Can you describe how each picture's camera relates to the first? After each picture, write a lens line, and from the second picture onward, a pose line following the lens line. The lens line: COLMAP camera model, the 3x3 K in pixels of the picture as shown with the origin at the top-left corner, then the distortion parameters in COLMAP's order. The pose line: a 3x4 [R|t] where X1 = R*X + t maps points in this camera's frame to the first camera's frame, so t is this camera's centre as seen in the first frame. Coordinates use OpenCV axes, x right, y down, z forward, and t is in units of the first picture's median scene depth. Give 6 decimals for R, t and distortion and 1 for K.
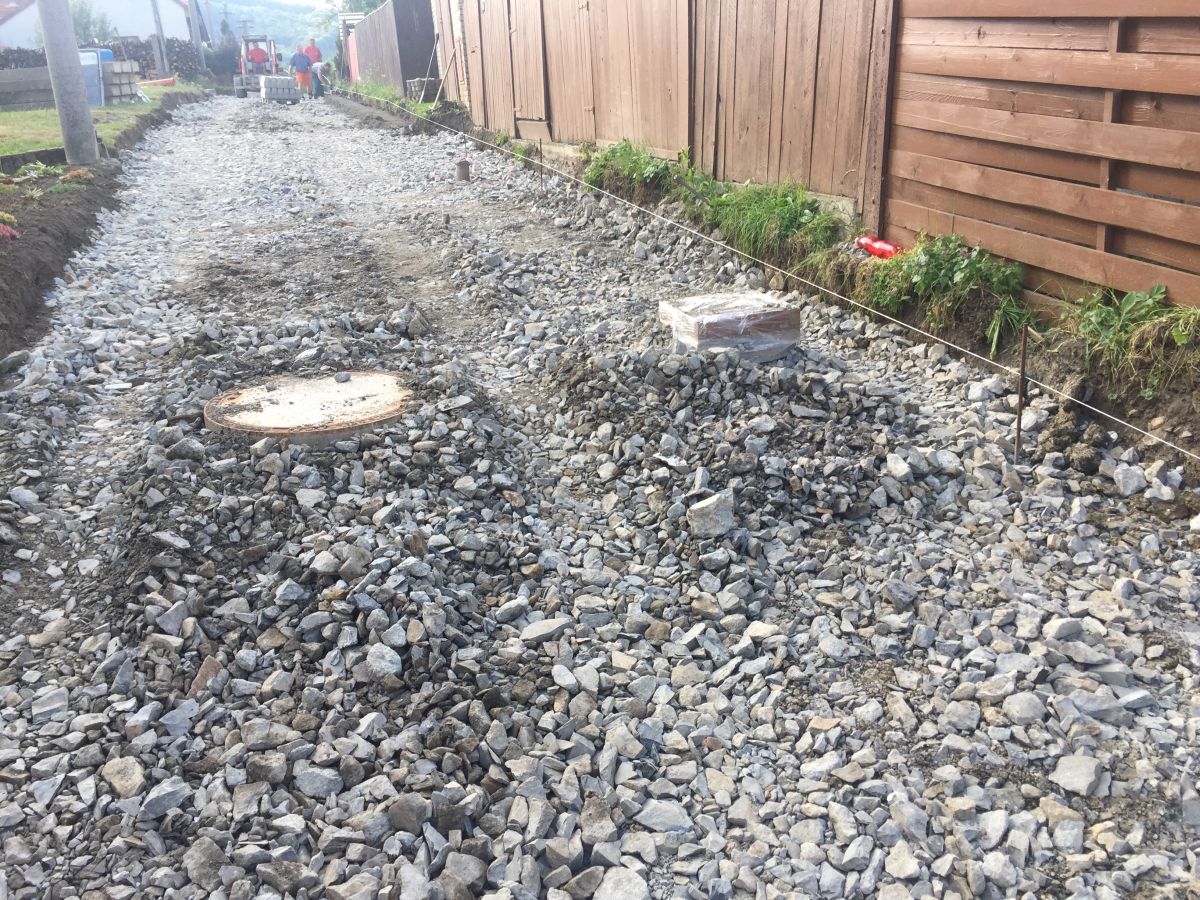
lens RADIAL K [[1016.3, 0, 601.7], [0, 1016.3, 451.3], [0, 0, 1]] dist [0.079999, -0.103758]
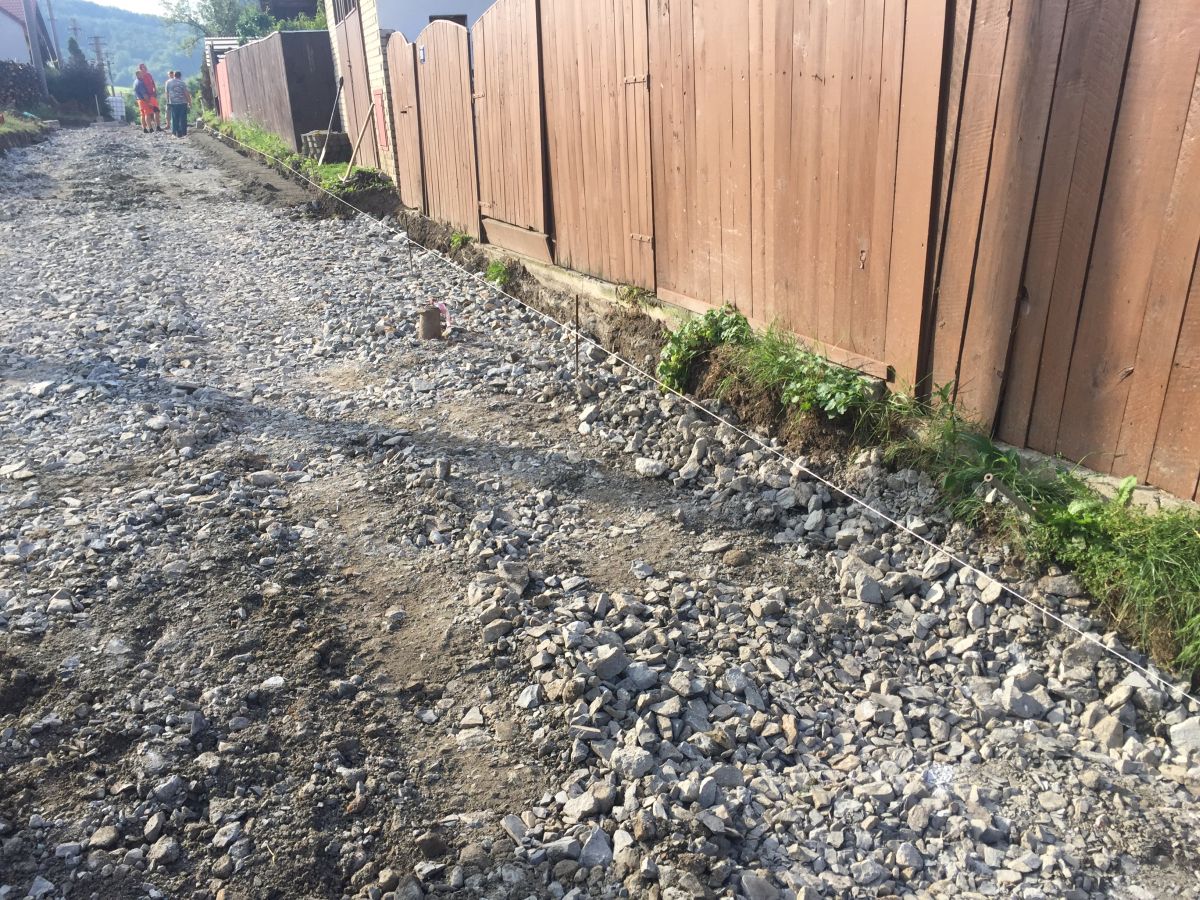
lens RADIAL K [[1016.3, 0, 600.1], [0, 1016.3, 447.8], [0, 0, 1]] dist [0.079999, -0.103758]
pose [[0.993299, -0.026443, 0.112509, -0.072260], [0.028660, 0.999425, -0.018134, -0.125386], [-0.111965, 0.021237, 0.993485, 0.245599]]
